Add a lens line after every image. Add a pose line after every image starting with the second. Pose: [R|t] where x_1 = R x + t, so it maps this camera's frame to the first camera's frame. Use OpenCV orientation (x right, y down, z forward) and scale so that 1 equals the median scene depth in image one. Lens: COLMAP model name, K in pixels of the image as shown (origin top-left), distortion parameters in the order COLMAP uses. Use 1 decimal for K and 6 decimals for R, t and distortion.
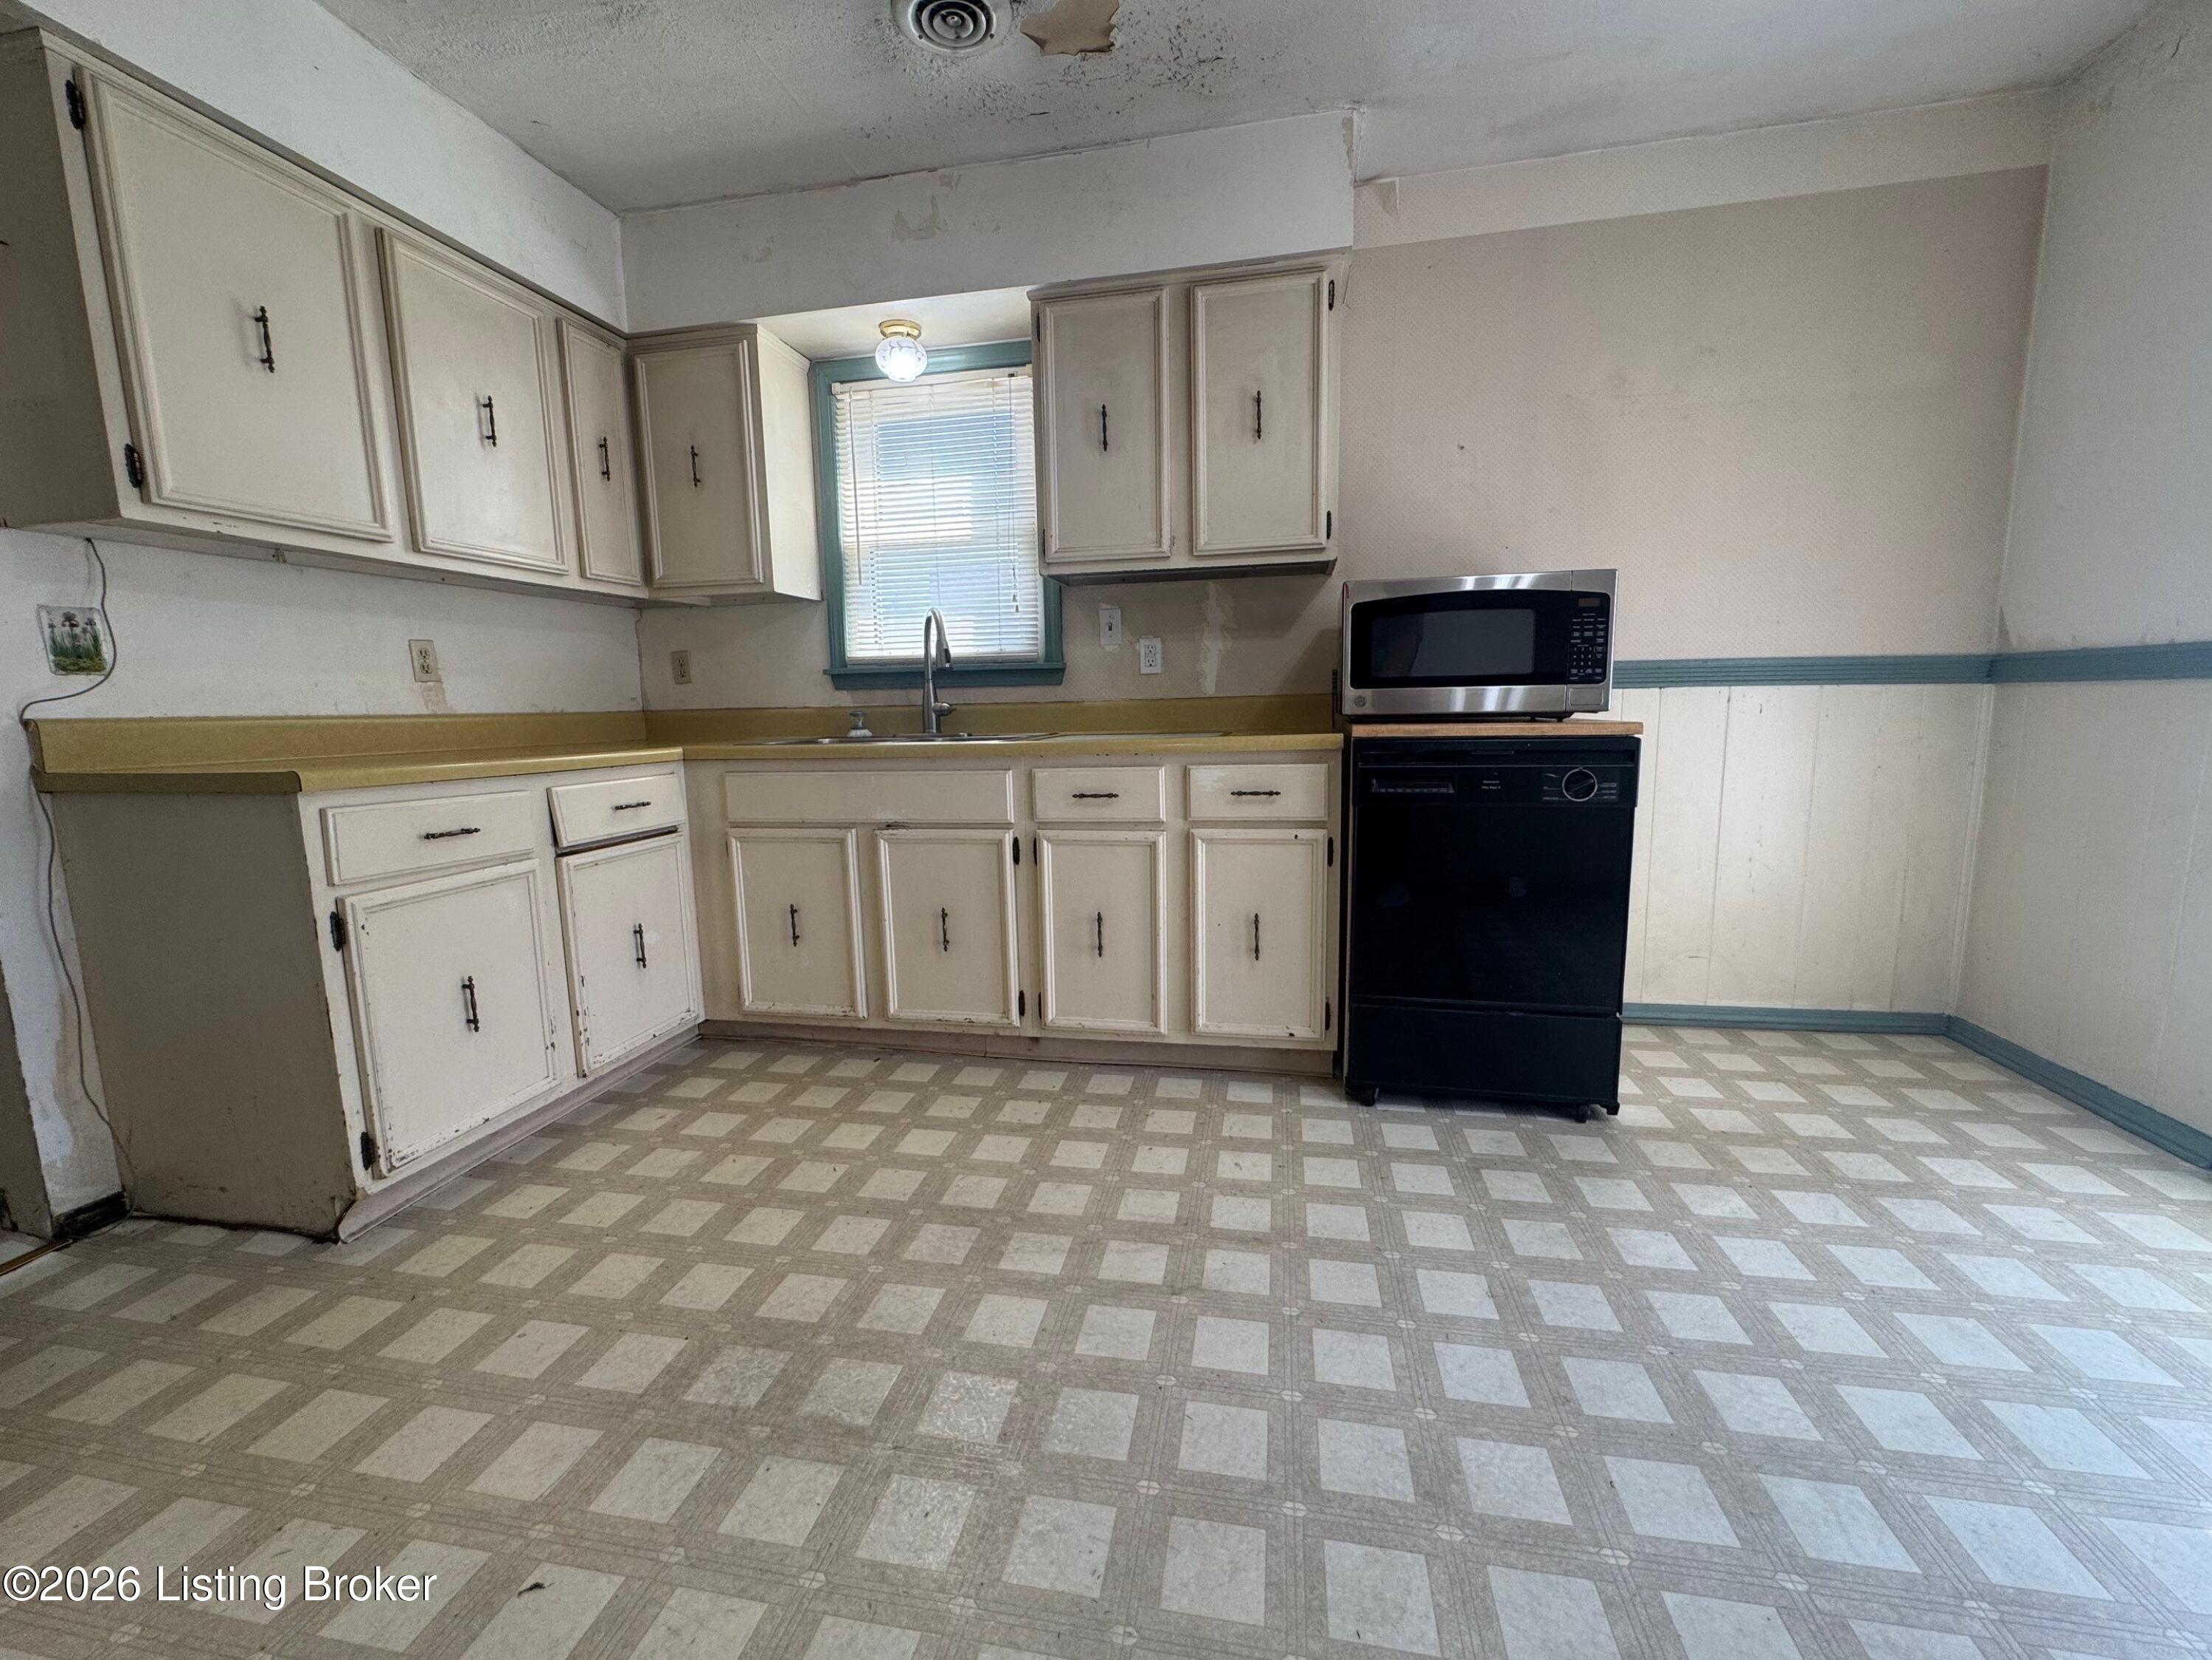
lens RADIAL K [[886.5, 0, 1107.3], [0, 886.5, 822.7], [0, 0, 1]] dist [-0.001989, 0.000607]
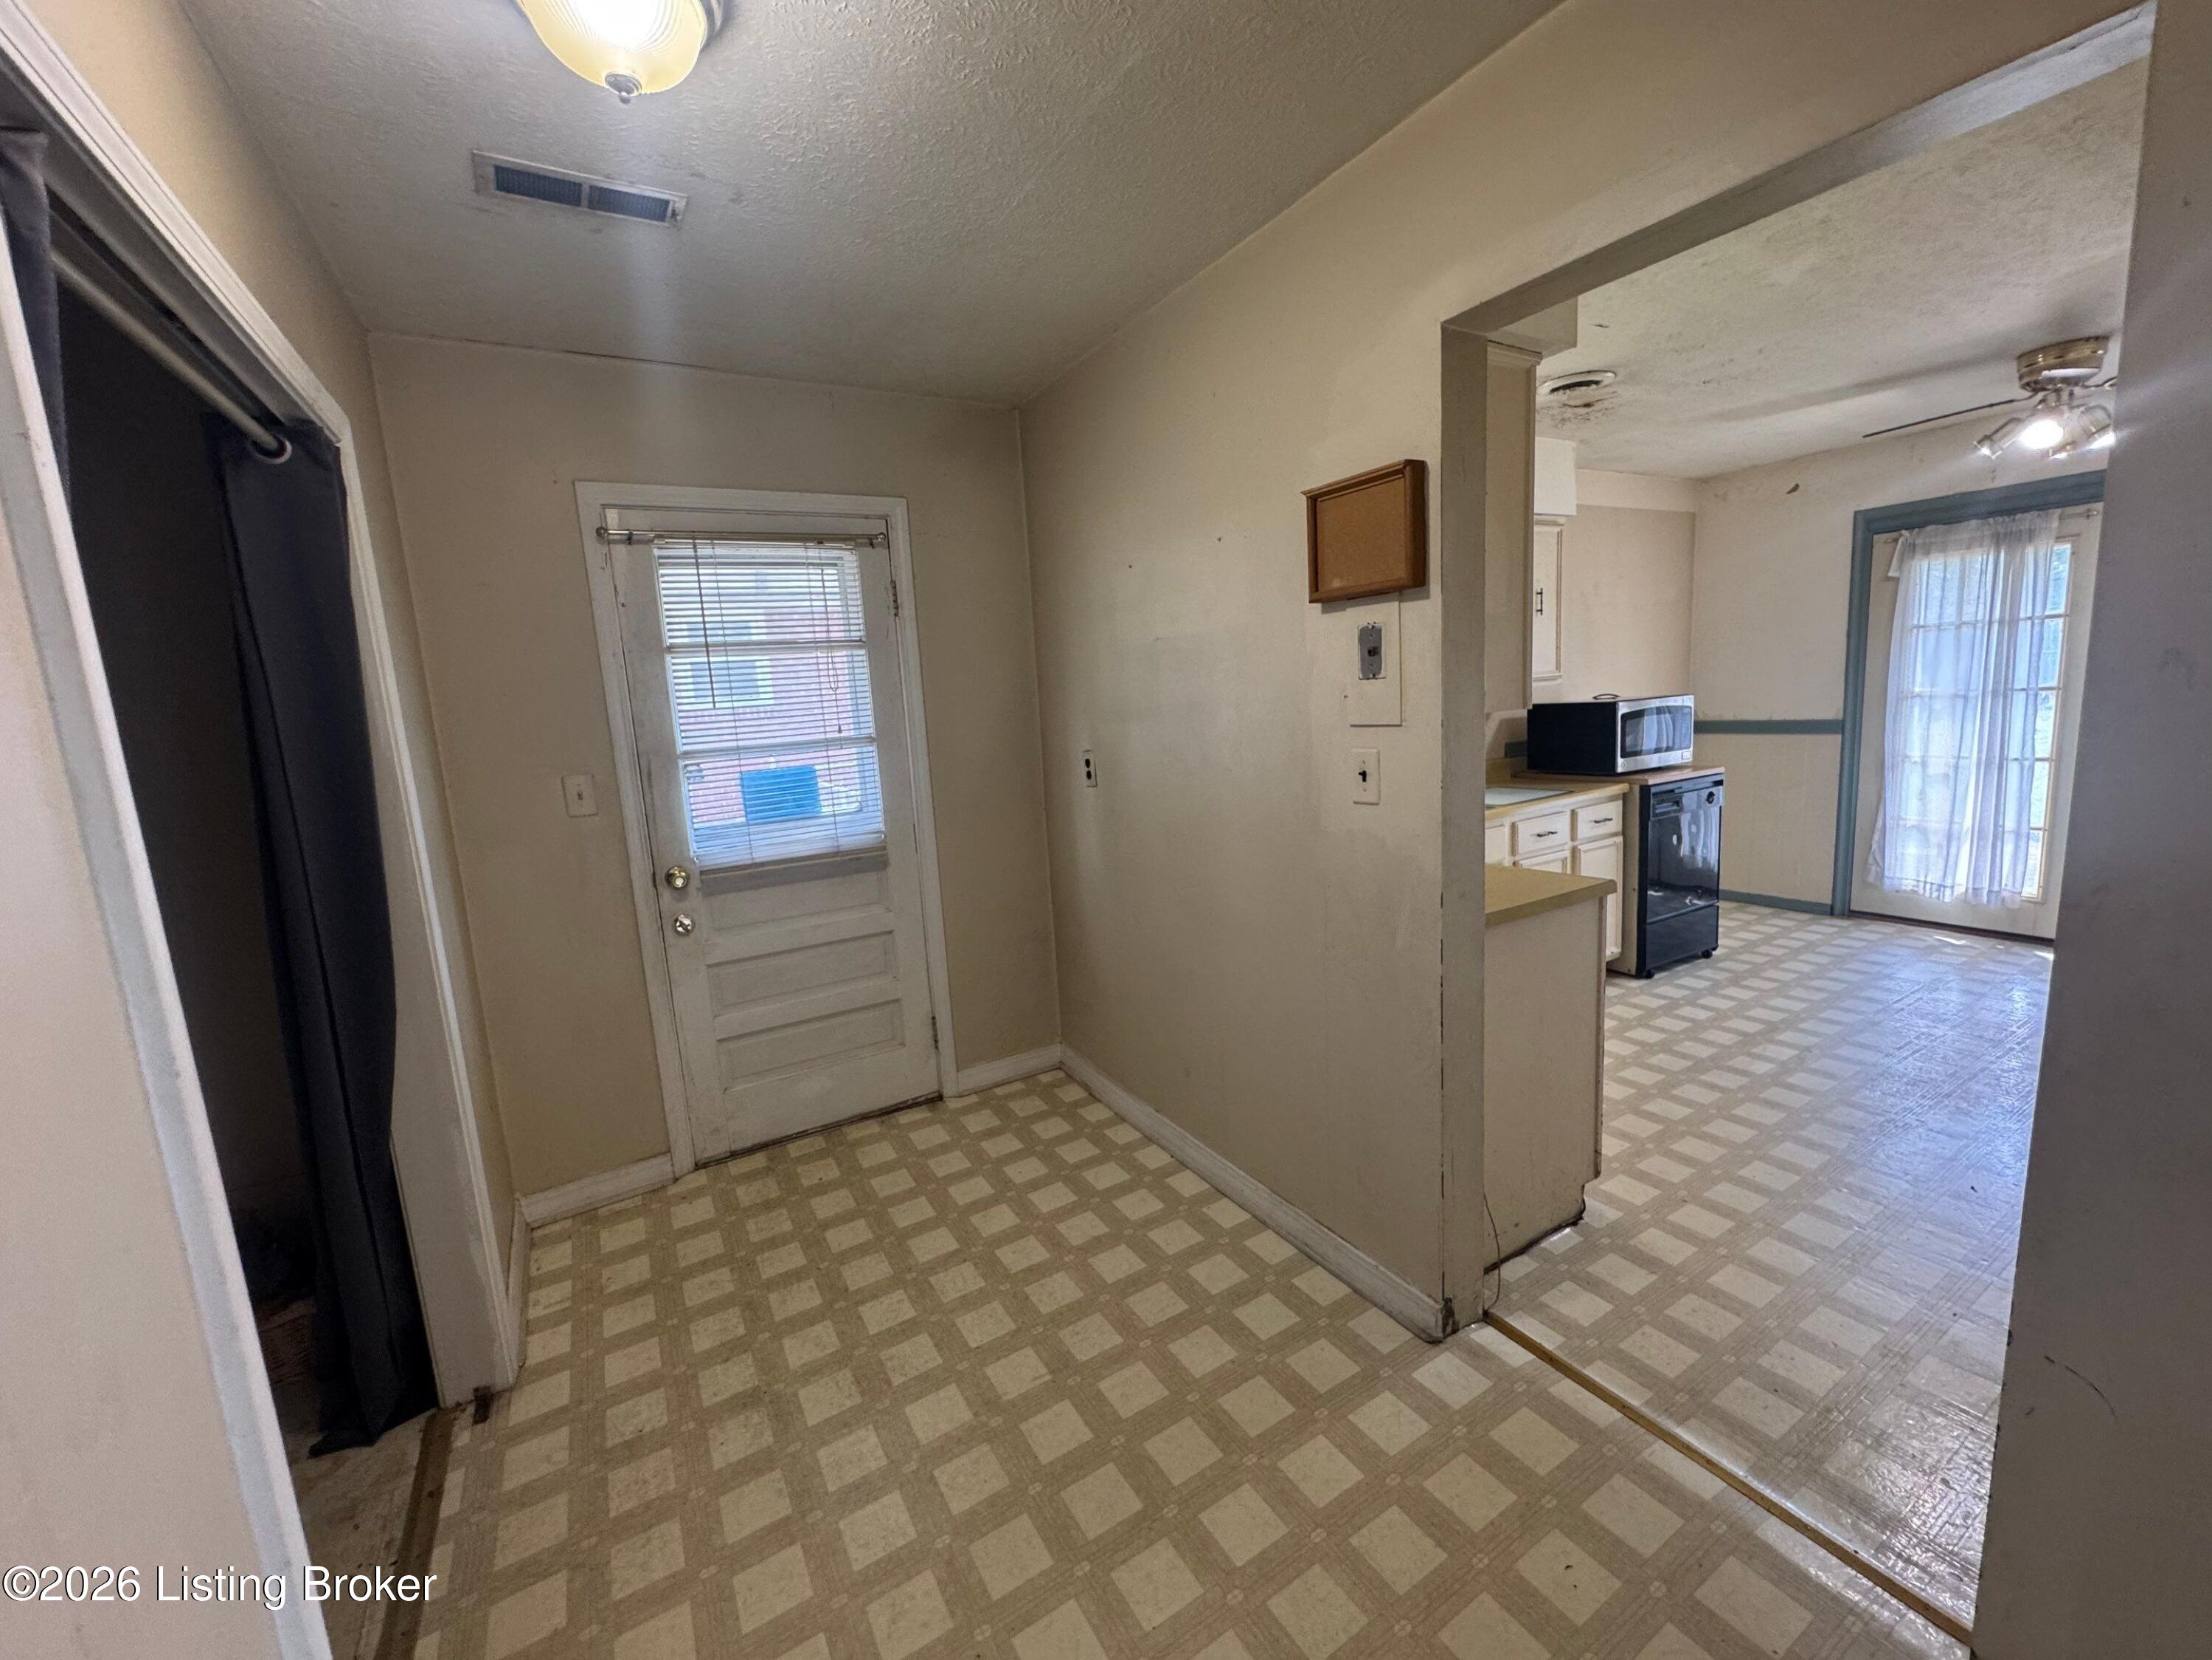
lens RADIAL K [[886.5, 0, 1101.2], [0, 886.5, 826.4], [0, 0, 1]] dist [-0.001989, 0.000607]
pose [[0.747249, -0.124466, 0.652784, -1.979853], [0.132475, 0.990488, 0.037211, -0.252919], [-0.651206, 0.058672, 0.756629, 0.350123]]
